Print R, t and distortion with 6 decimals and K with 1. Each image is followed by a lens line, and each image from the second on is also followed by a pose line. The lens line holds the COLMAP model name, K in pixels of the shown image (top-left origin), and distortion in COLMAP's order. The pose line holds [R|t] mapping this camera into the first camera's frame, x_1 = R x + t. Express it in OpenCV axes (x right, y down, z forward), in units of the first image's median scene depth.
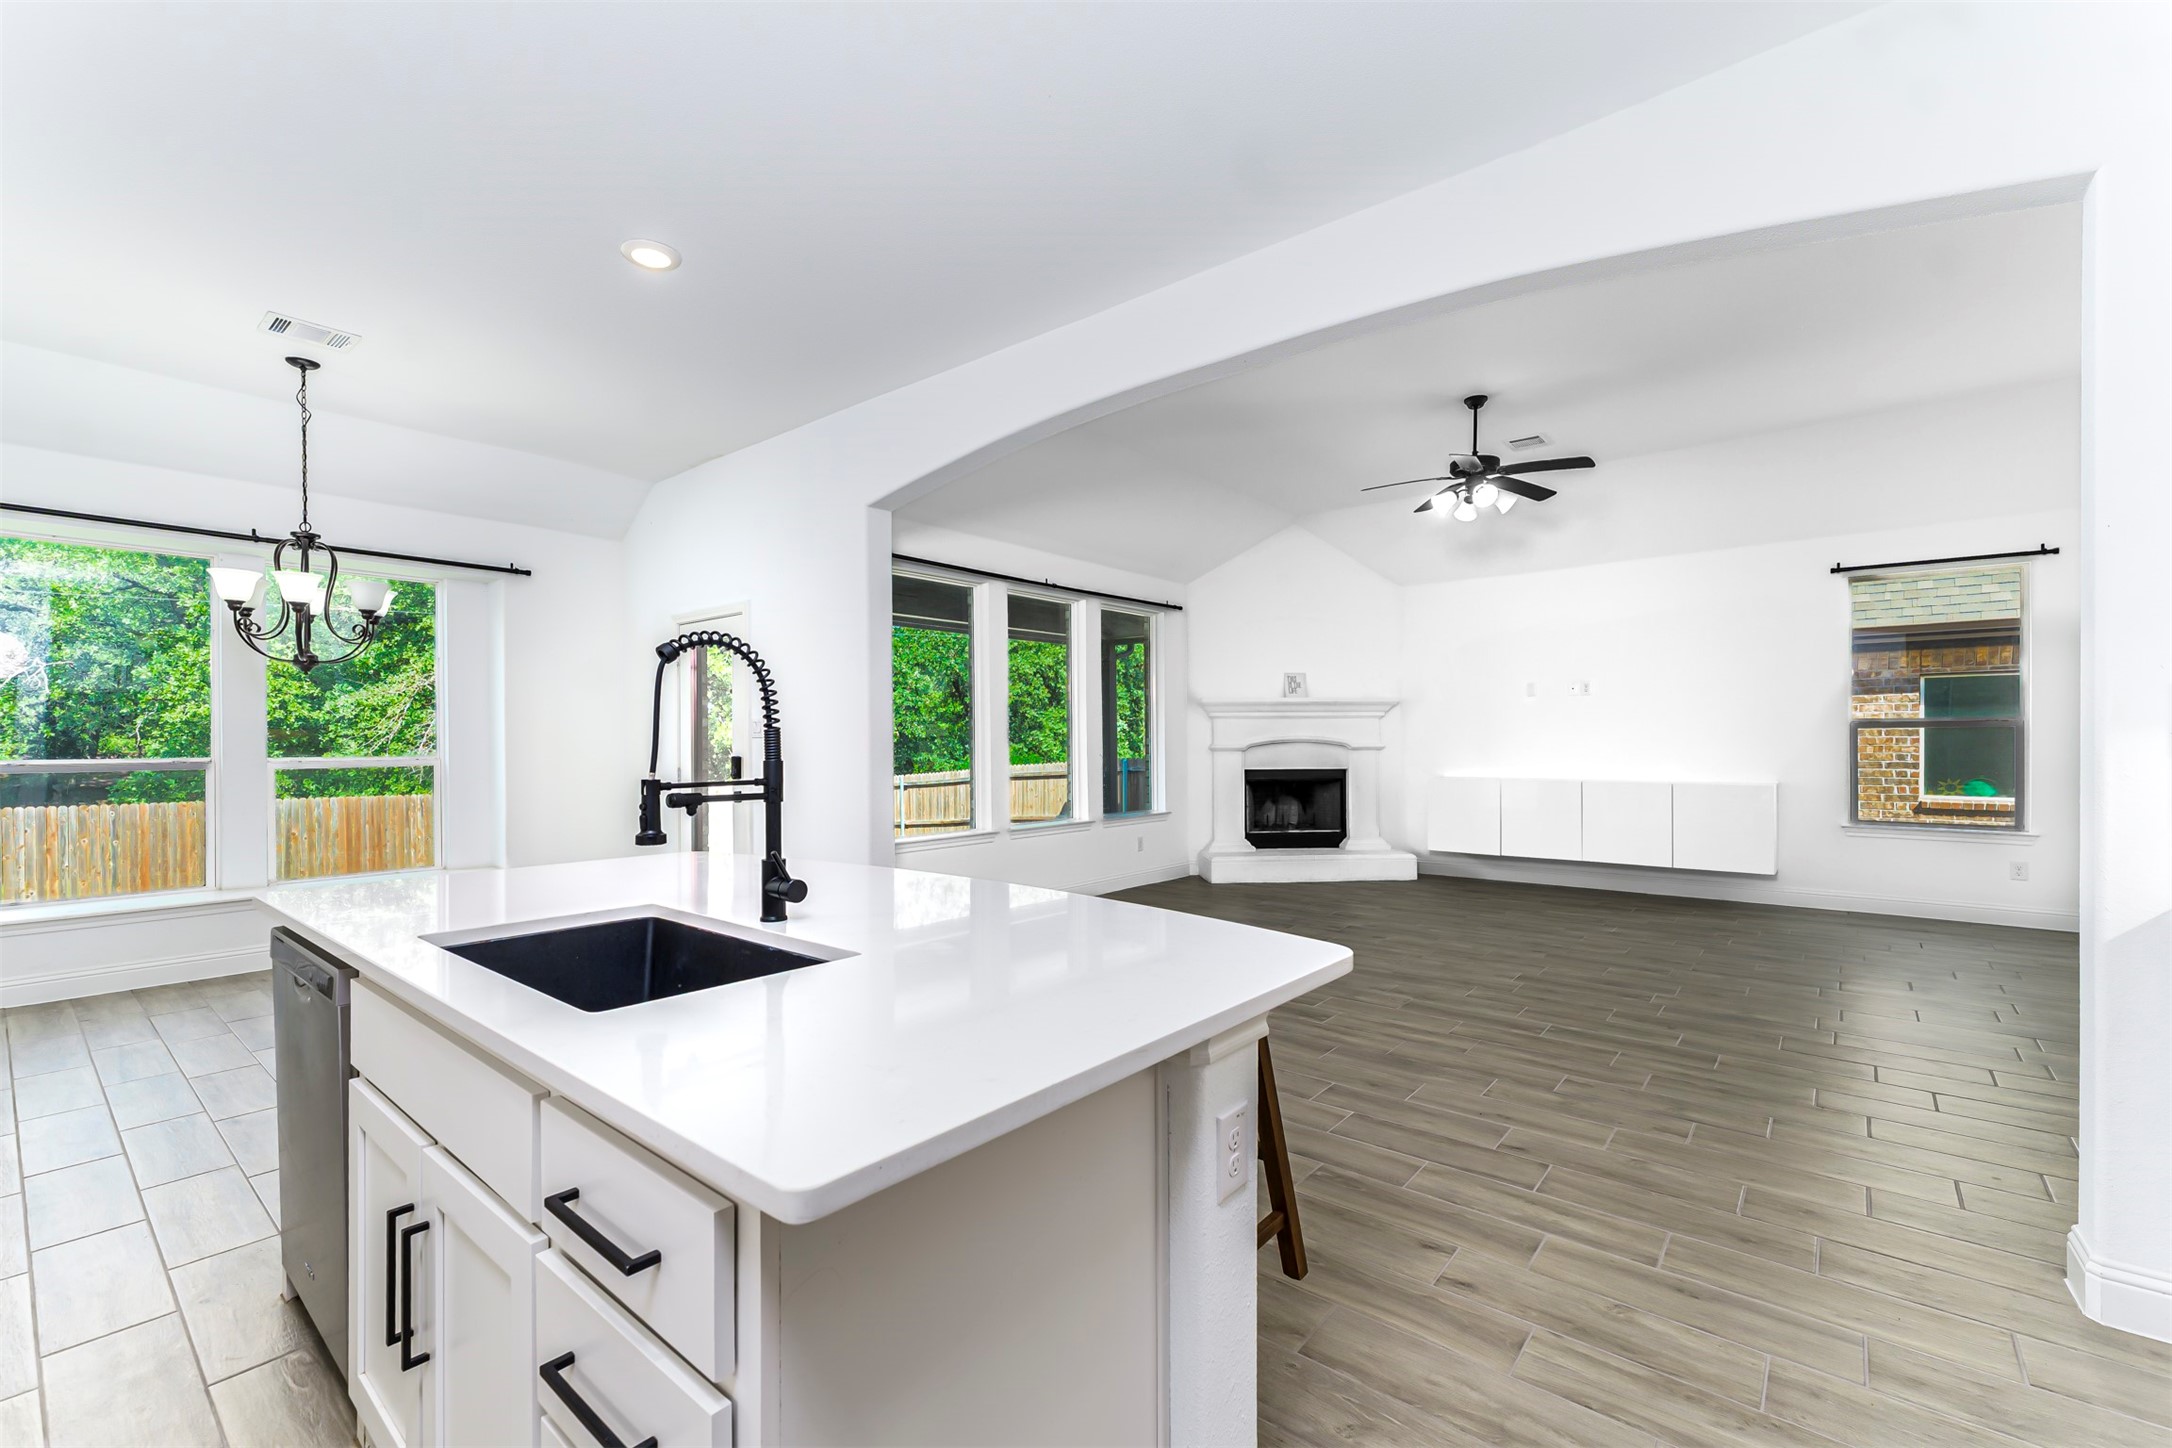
lens RADIAL K [[879.3, 0, 1094.3], [0, 879.3, 744.8], [0, 0, 1]] dist [0.004494, 0.000166]
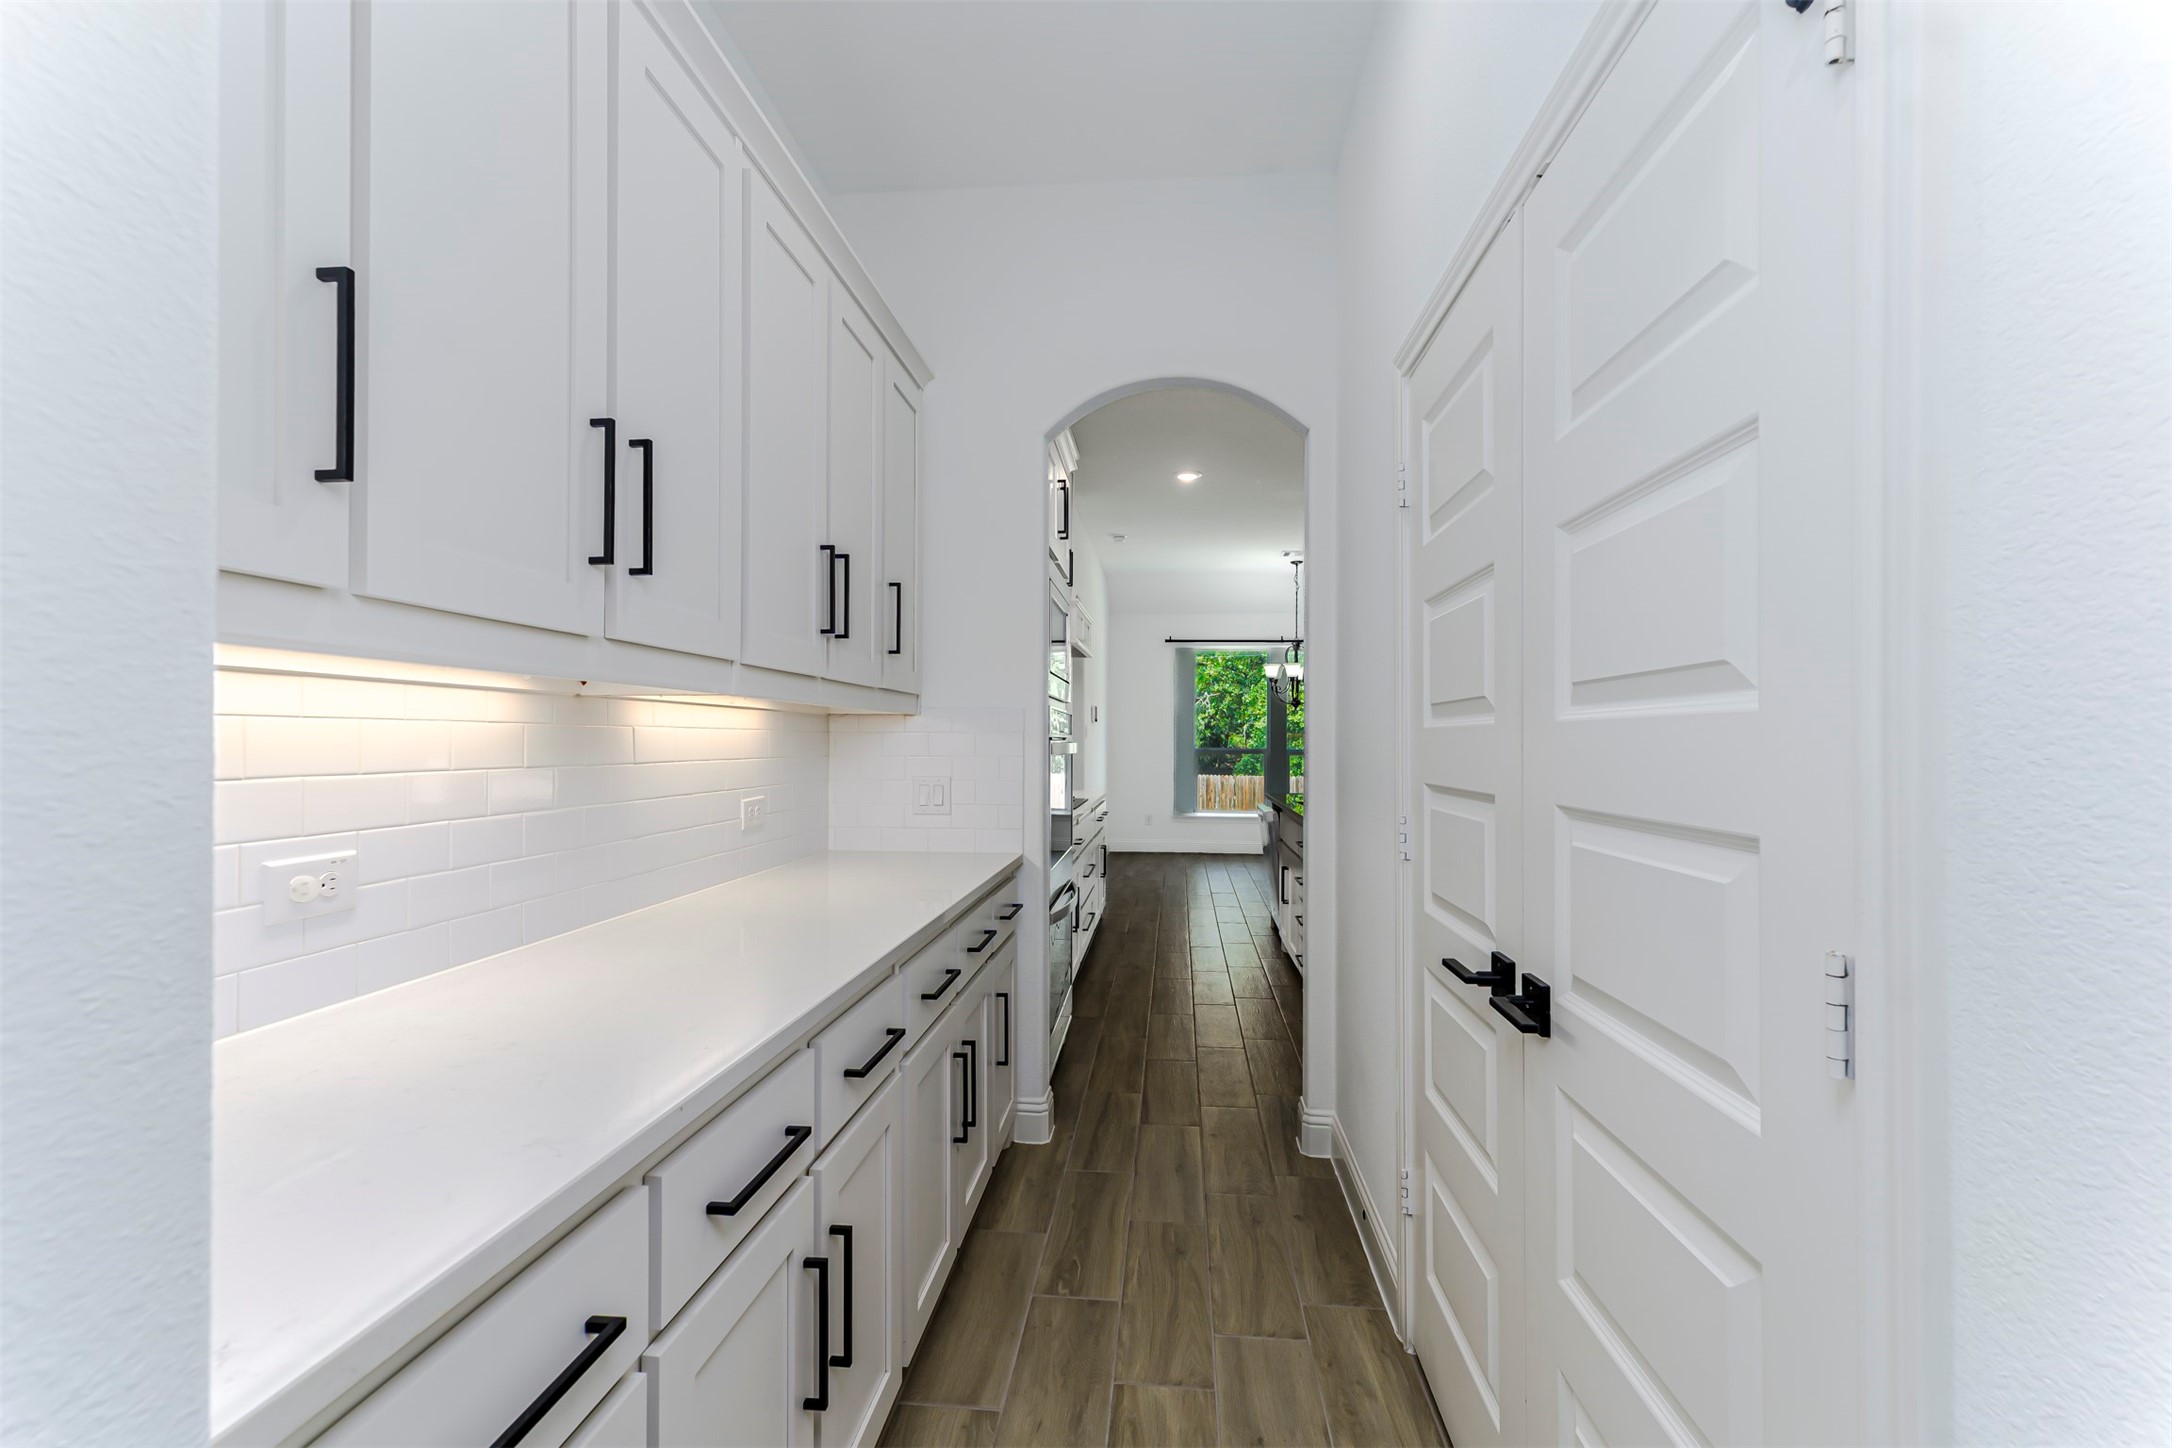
lens RADIAL K [[879.3, 0, 1094.3], [0, 879.3, 744.8], [0, 0, 1]] dist [0.004494, 0.000166]
pose [[0.544398, 0.010061, -0.838767, 0.090536], [-0.010658, 0.999930, 0.005077, -0.000107], [0.838759, 0.006176, 0.544467, -0.081454]]
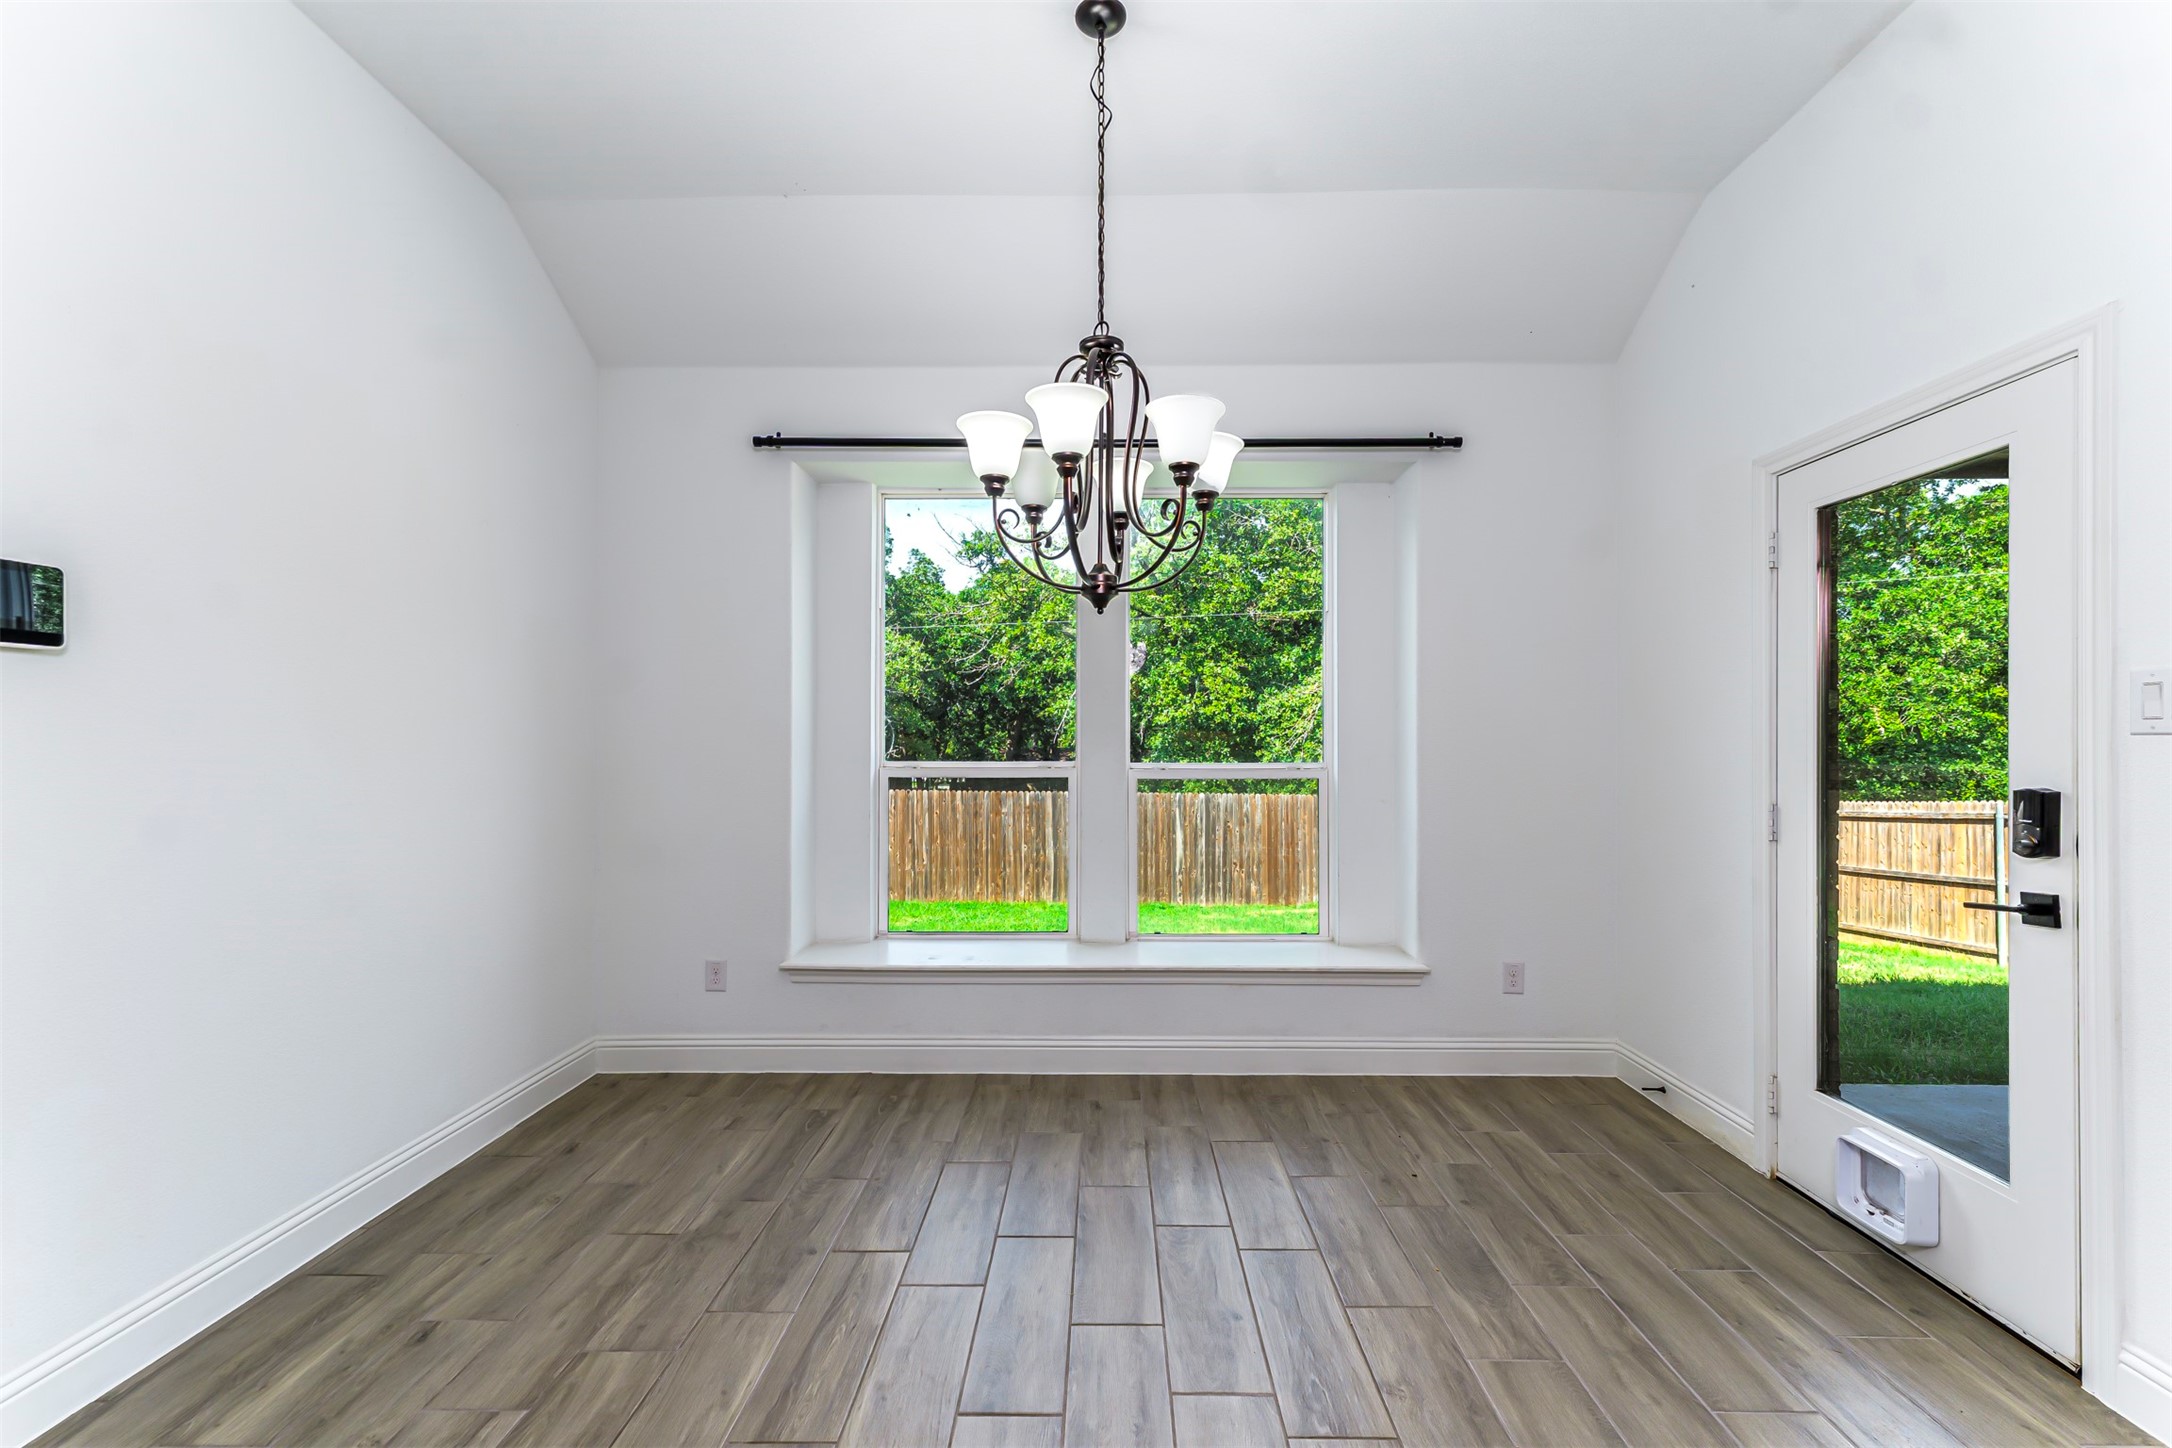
lens RADIAL K [[879.3, 0, 1094.3], [0, 879.3, 744.8], [0, 0, 1]] dist [0.004494, 0.000166]
pose [[0.604813, 0.007154, -0.796336, -0.094869], [-0.007030, 0.999969, 0.003644, -0.000518], [0.796337, 0.003394, 0.604844, 0.135310]]
